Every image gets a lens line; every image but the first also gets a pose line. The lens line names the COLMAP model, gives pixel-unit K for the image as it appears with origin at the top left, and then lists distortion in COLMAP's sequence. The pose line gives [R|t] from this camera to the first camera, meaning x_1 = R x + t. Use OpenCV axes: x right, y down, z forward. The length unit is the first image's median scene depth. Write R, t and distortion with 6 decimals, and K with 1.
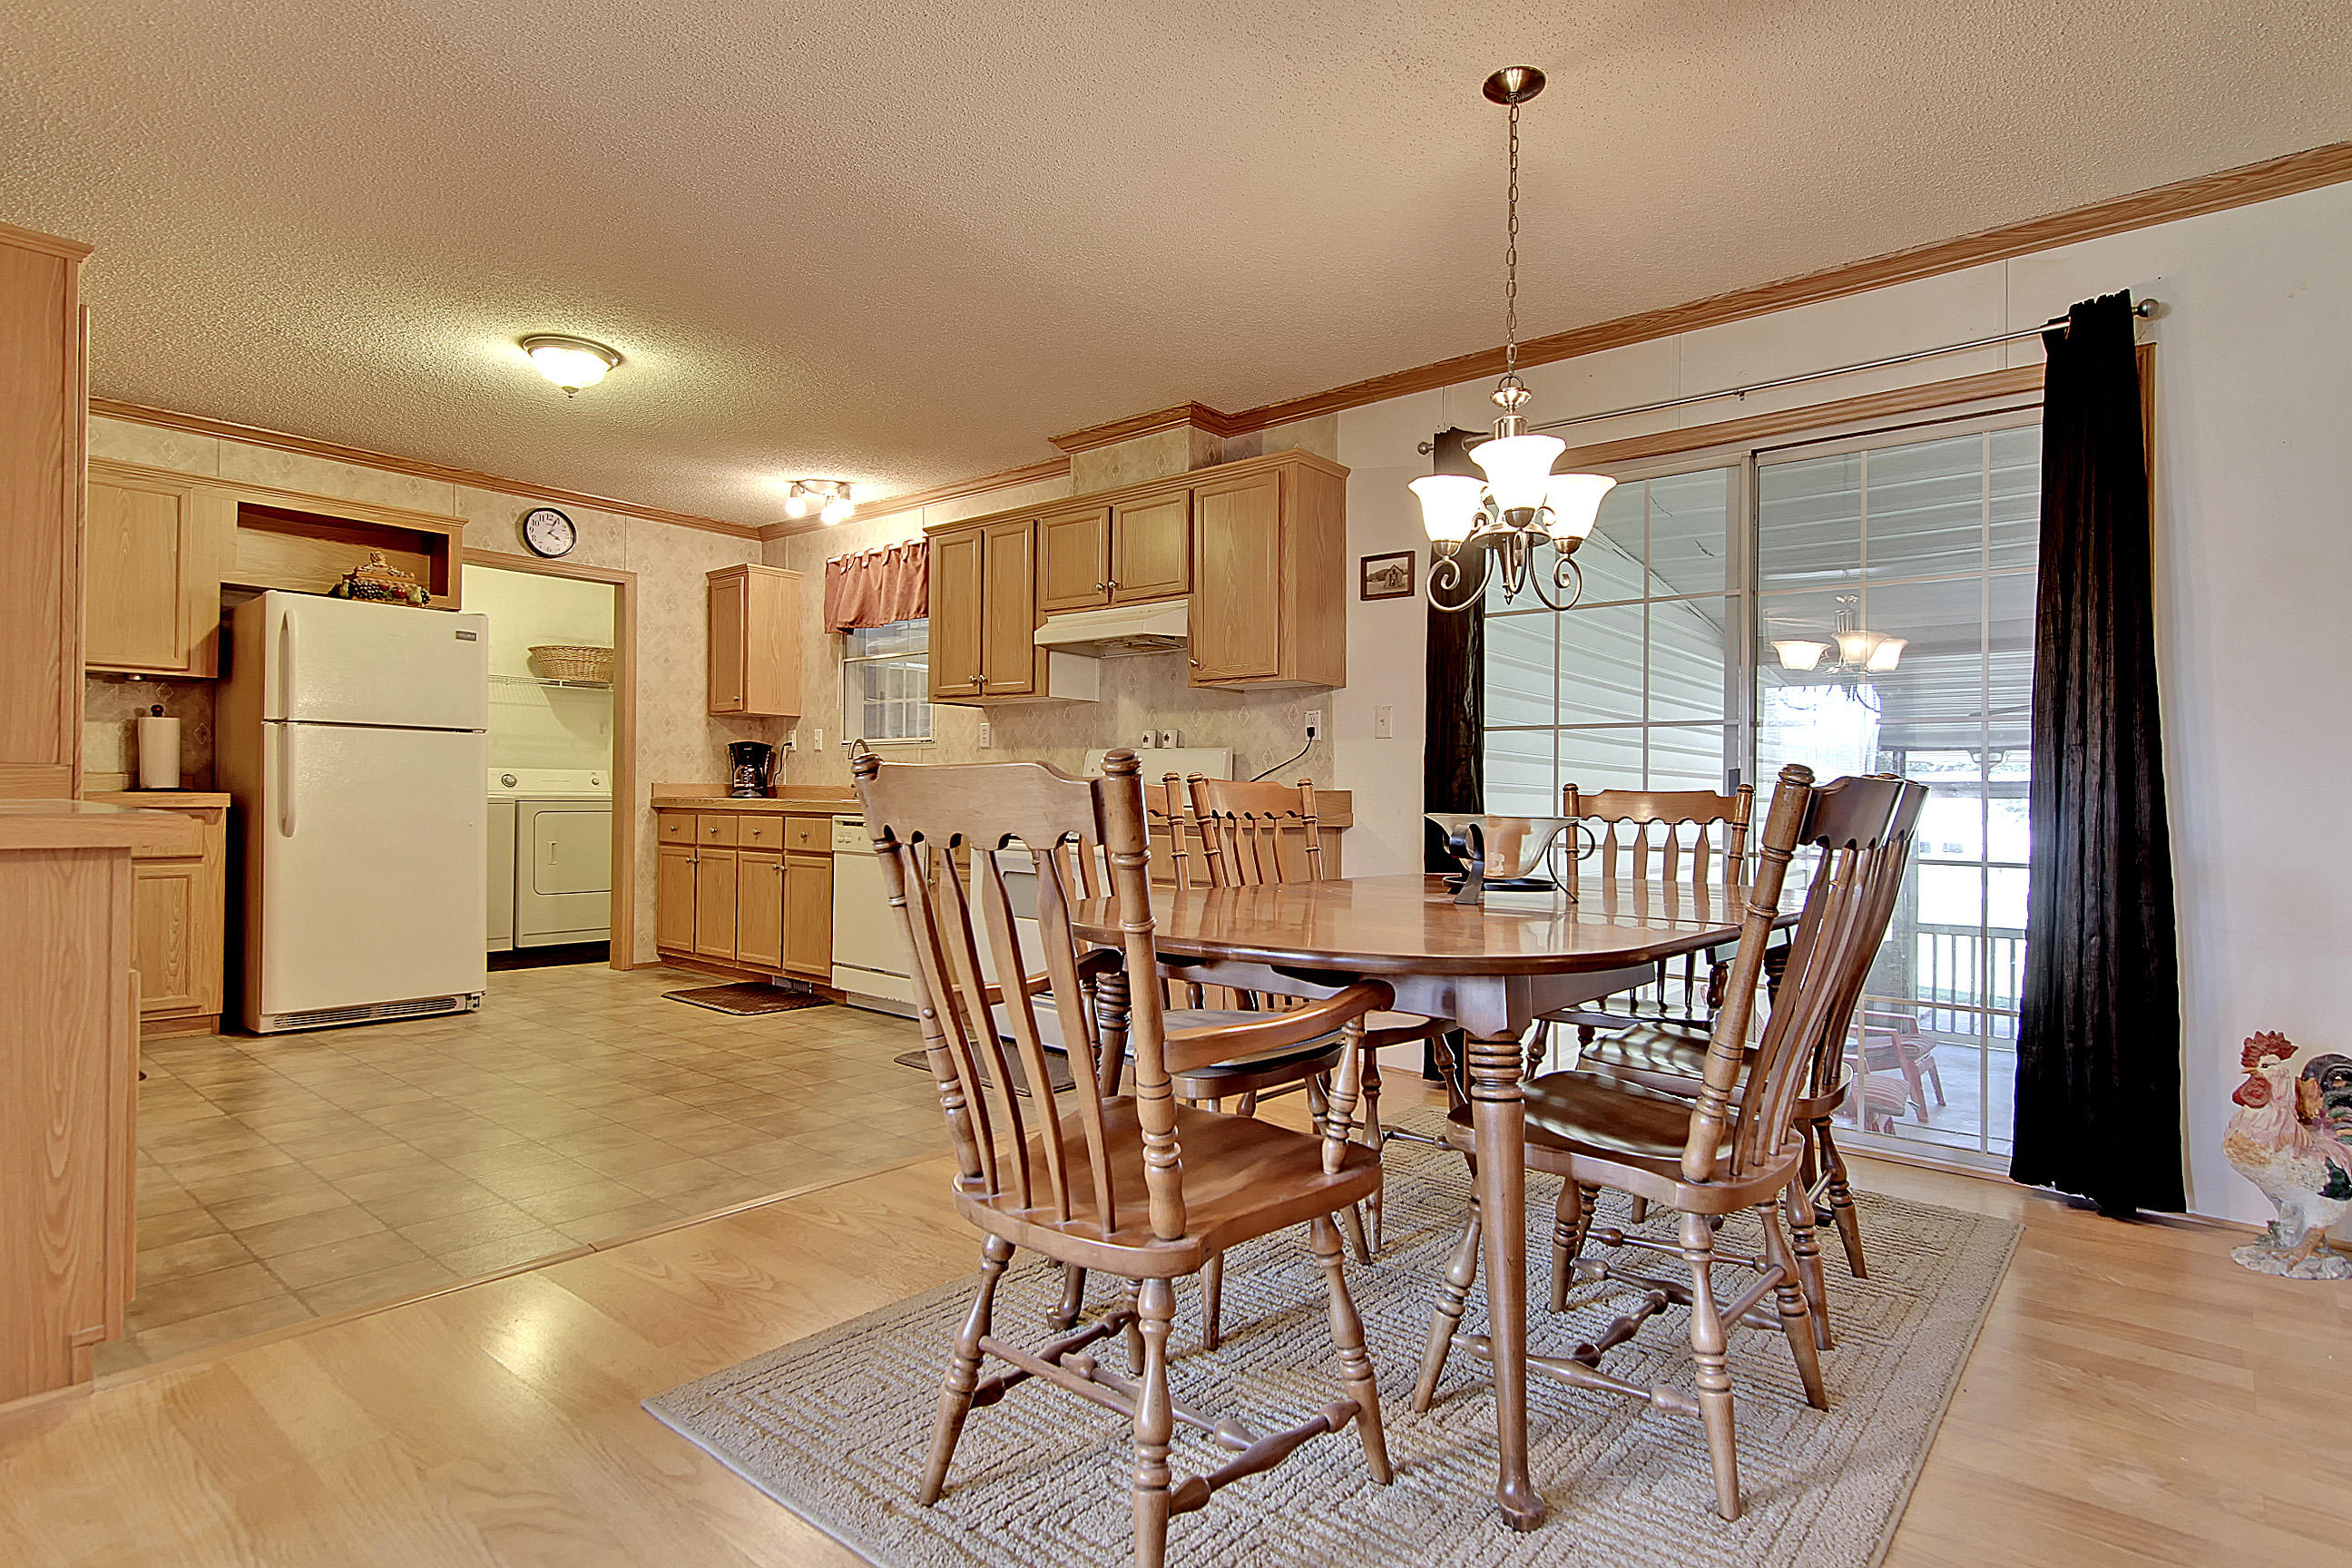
lens RADIAL K [[1205.0, 0, 1176.9], [0, 1205.0, 788.3], [0, 0, 1]] dist [0.006677, -0.009763]
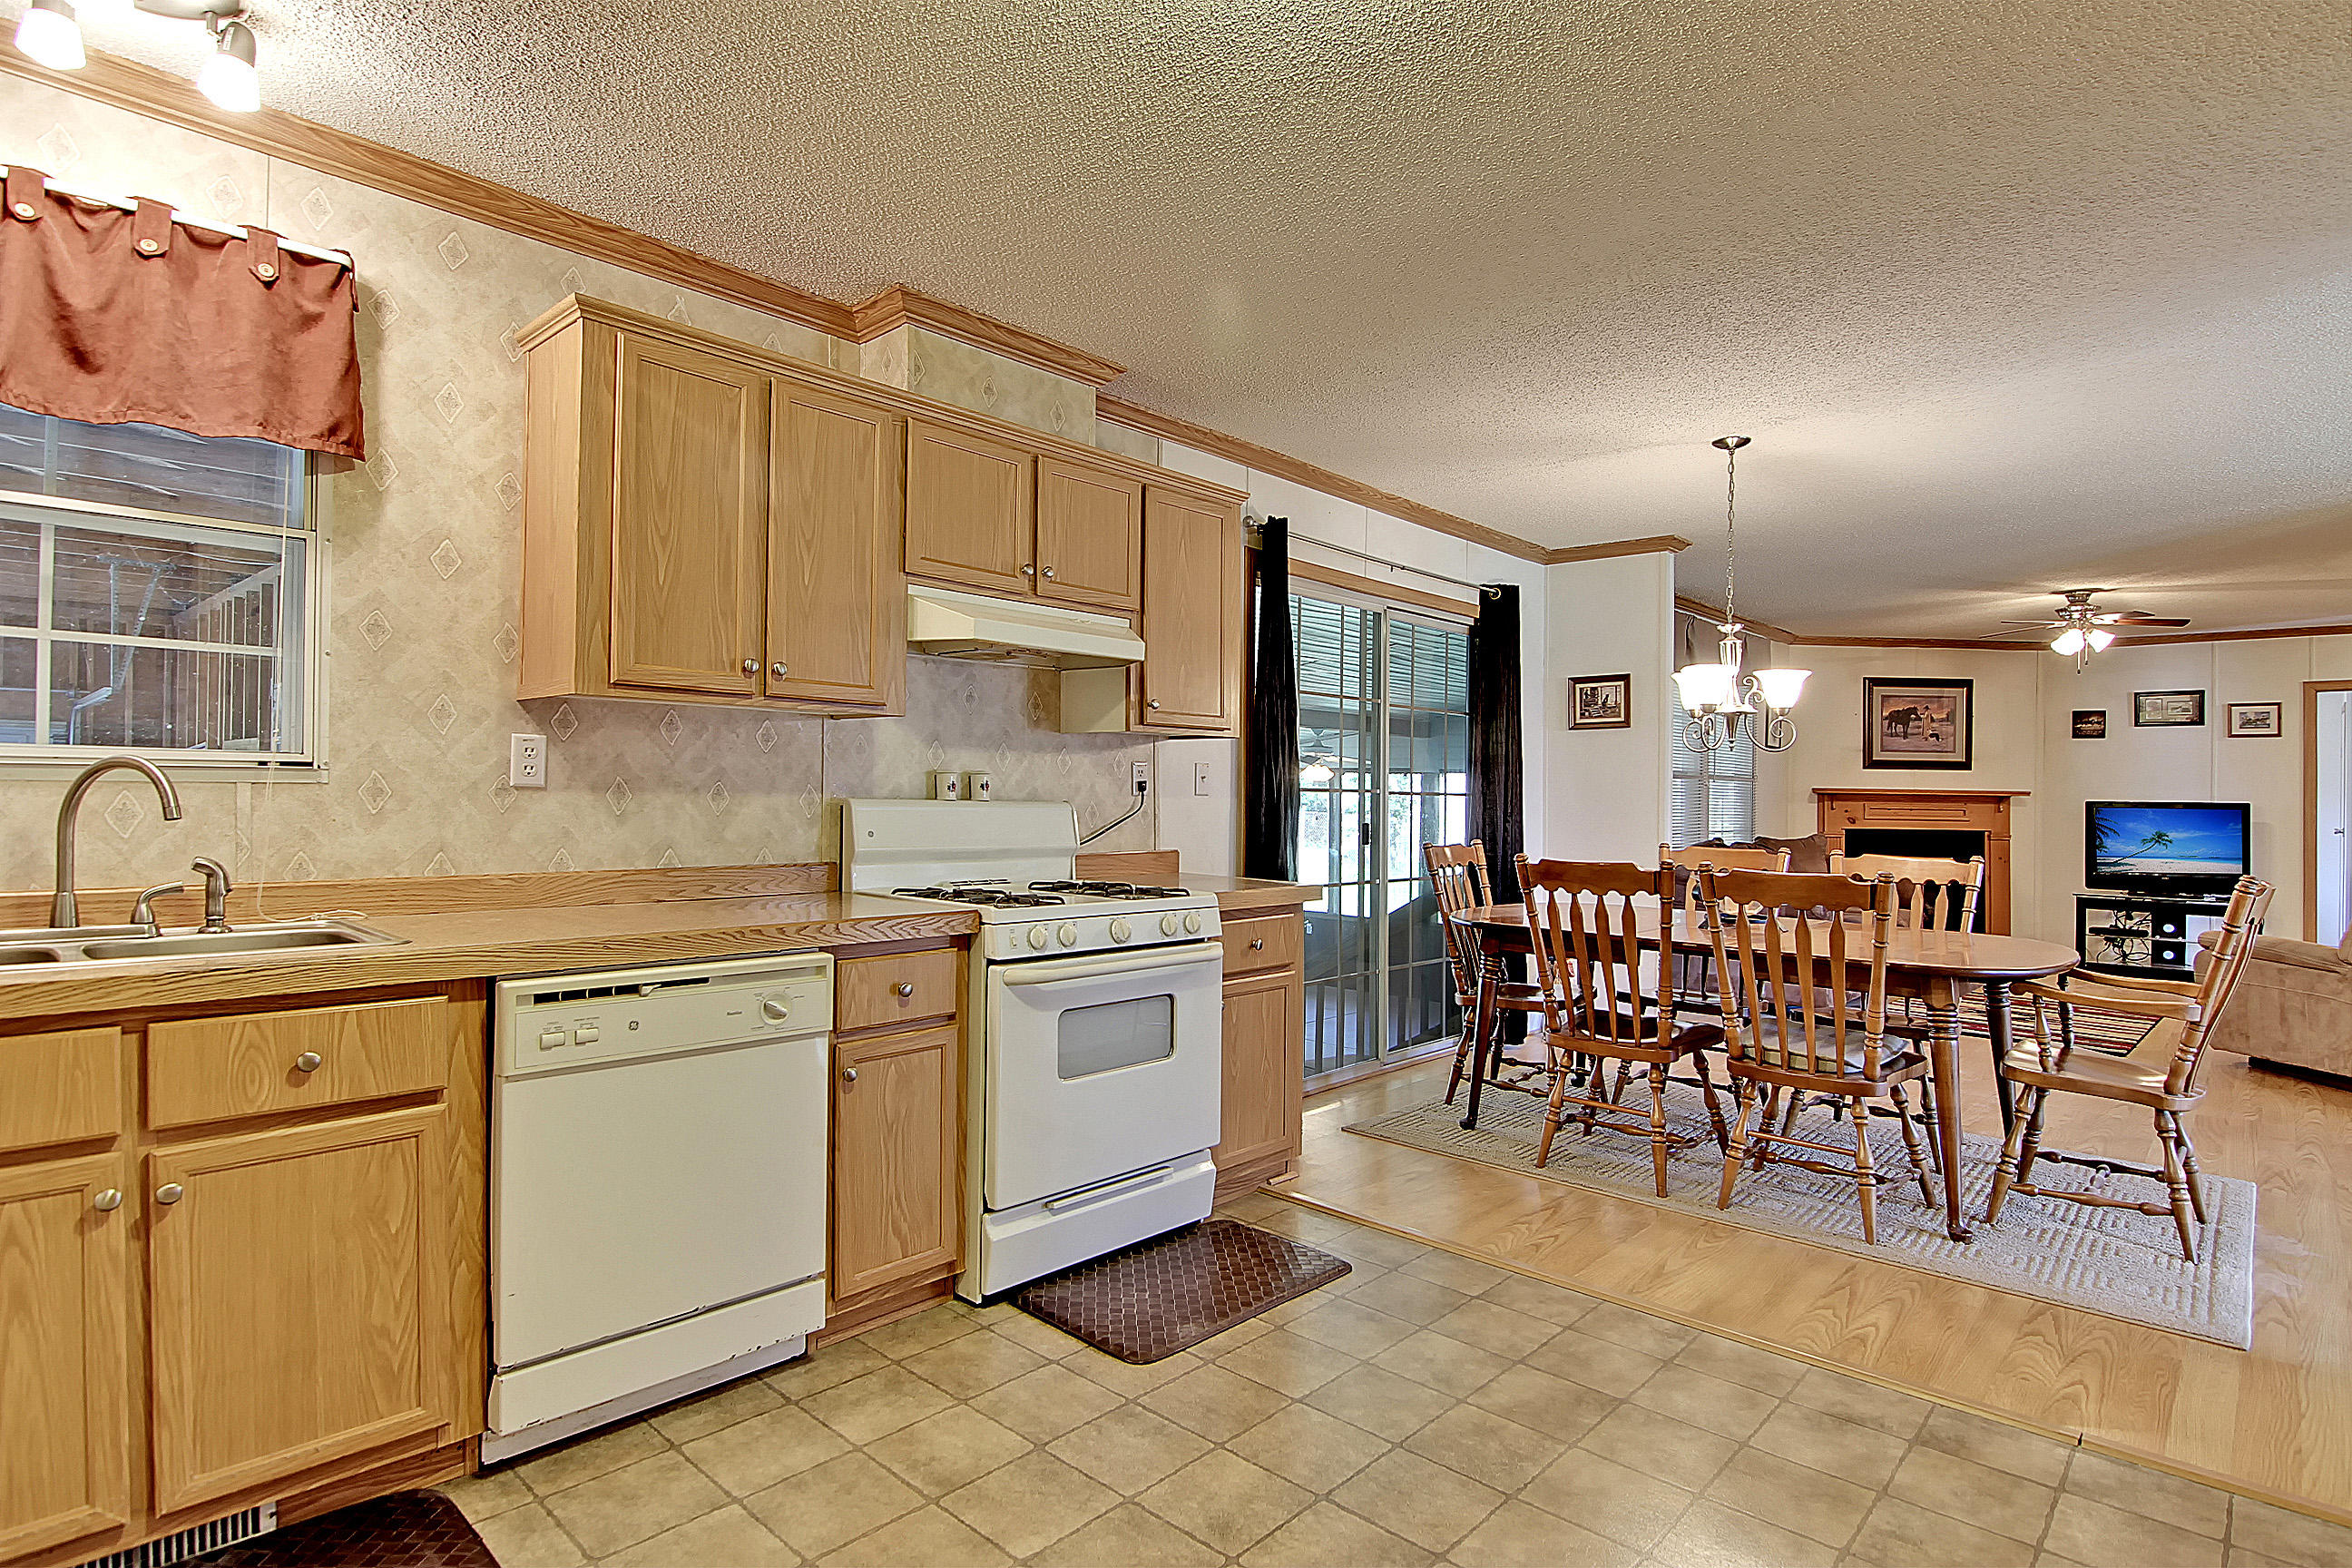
lens RADIAL K [[1205.0, 0, 1227.6], [0, 1205.0, 784.0], [0, 0, 1]] dist [0.006677, -0.009763]
pose [[0.025746, -0.008791, 0.999630, -0.687600], [-0.021223, 0.999731, 0.009339, -0.050805], [-0.999443, -0.021456, 0.025553, 0.802206]]
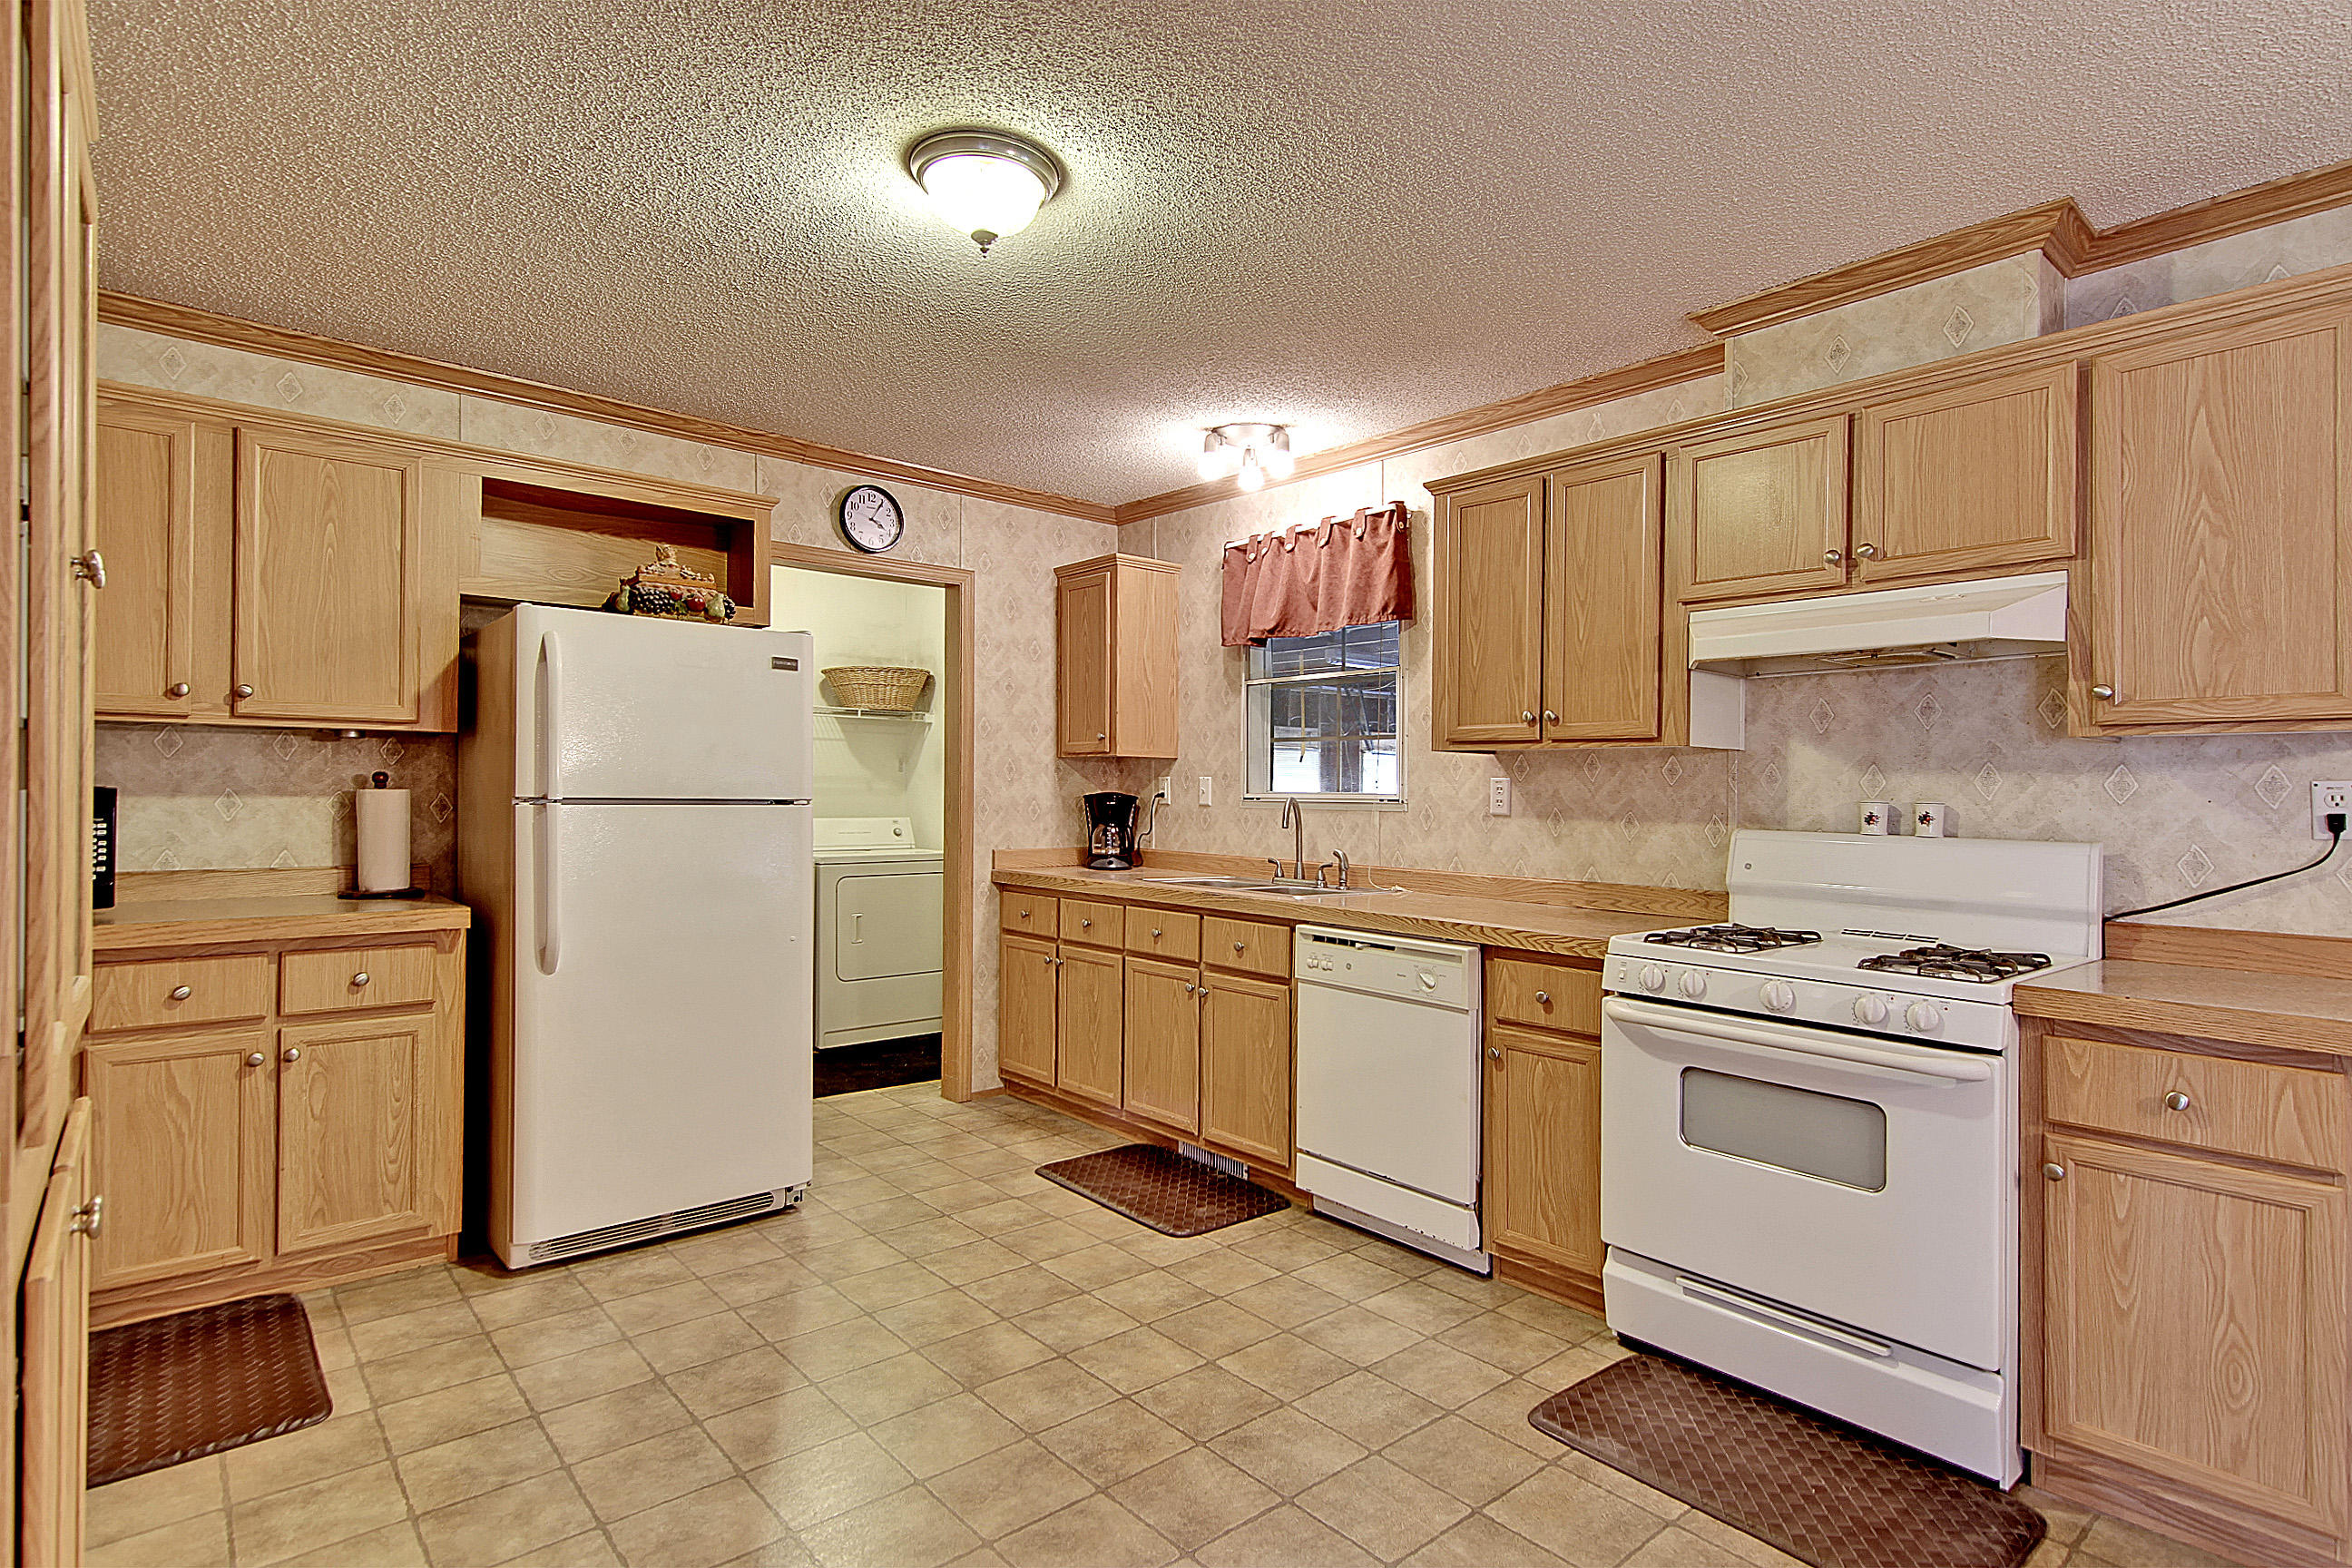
lens RADIAL K [[1205.0, 0, 1167.6], [0, 1205.0, 793.8], [0, 0, 1]] dist [0.006677, -0.009763]
pose [[0.984776, -0.000281, -0.173826, -0.252270], [0.000947, 0.999993, 0.003750, -0.054001], [0.173824, -0.003857, 0.984769, 0.358122]]
